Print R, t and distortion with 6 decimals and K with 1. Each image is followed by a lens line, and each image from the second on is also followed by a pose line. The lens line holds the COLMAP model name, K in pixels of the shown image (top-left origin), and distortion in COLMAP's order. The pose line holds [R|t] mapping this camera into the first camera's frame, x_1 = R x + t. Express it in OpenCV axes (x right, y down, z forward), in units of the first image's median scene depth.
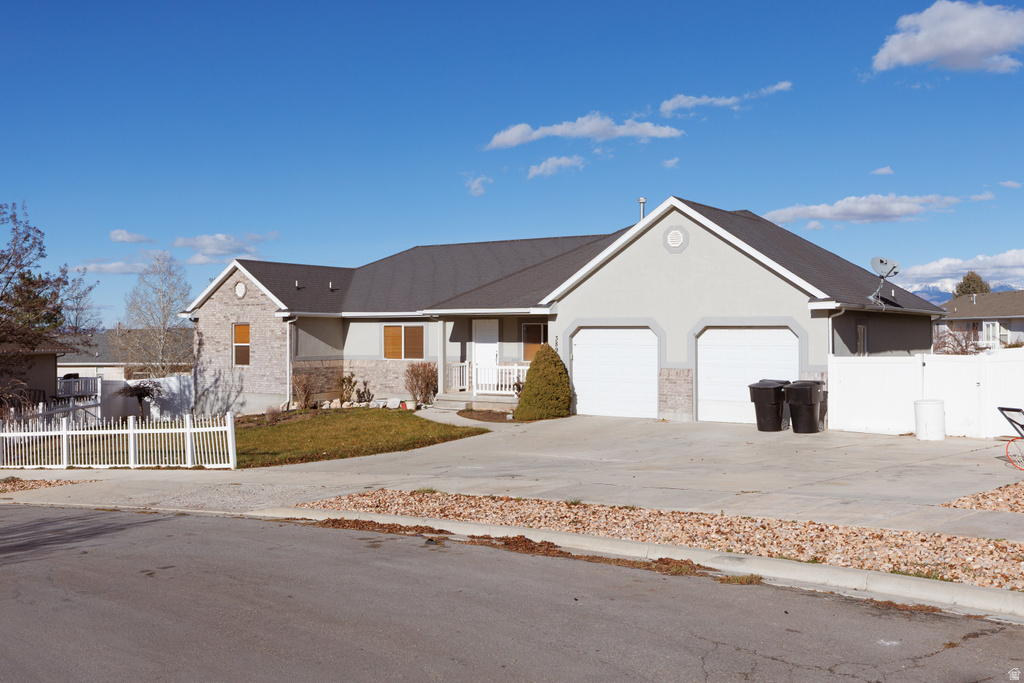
lens RADIAL K [[1044.0, 0, 512.0], [0, 1044.0, 341.5], [0, 0, 1]] dist [0.009528, -0.016750]
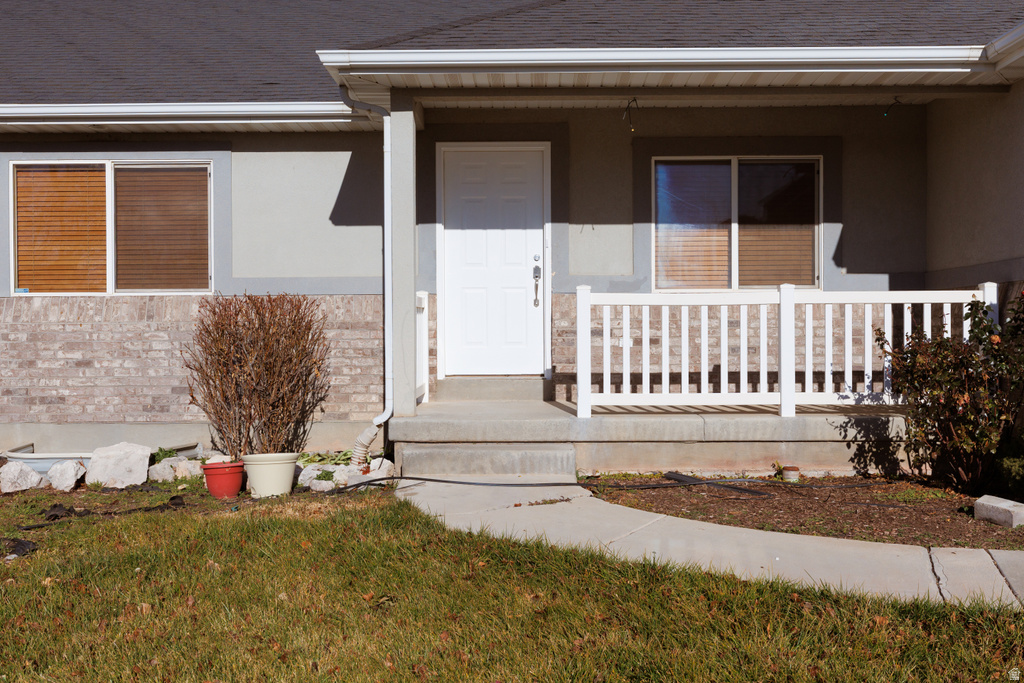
lens RADIAL K [[1044.0, 0, 512.0], [0, 1044.0, 341.5], [0, 0, 1]] dist [0.009528, -0.016750]
pose [[0.821867, -0.008691, 0.569613, -0.178232], [0.009835, 0.999951, 0.001066, 0.031275], [-0.569595, 0.004727, 0.821912, 0.754703]]
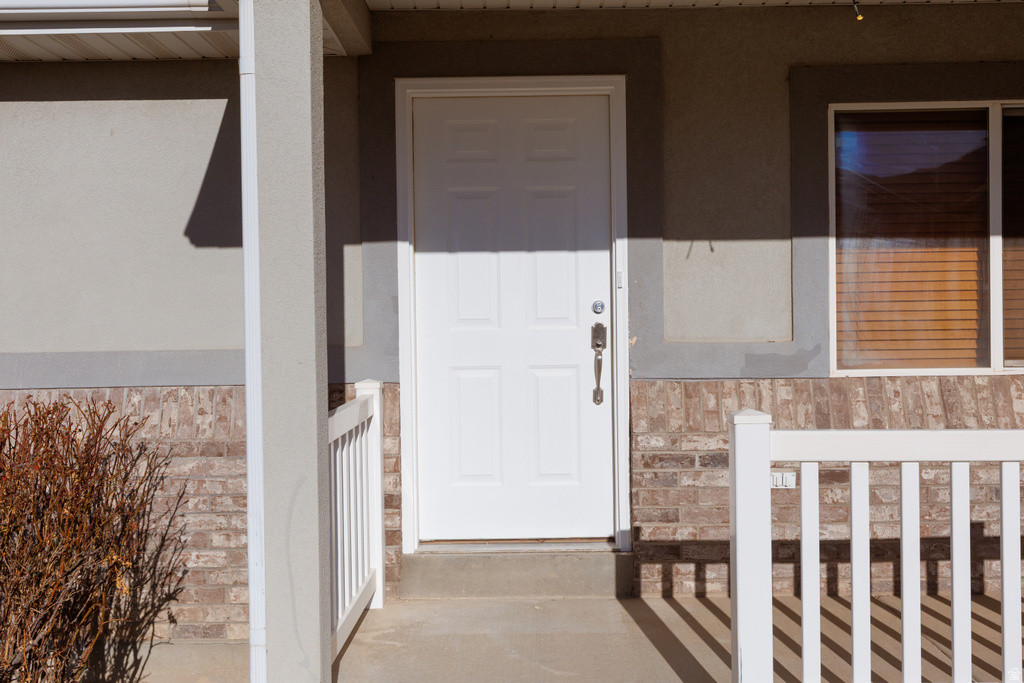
lens RADIAL K [[1044.0, 0, 512.0], [0, 1044.0, 341.5], [0, 0, 1]] dist [0.009528, -0.016750]
pose [[0.826333, -0.018568, 0.562875, -0.102699], [0.018021, 0.999816, 0.006527, 0.012770], [-0.562893, 0.004750, 0.826516, 0.870246]]
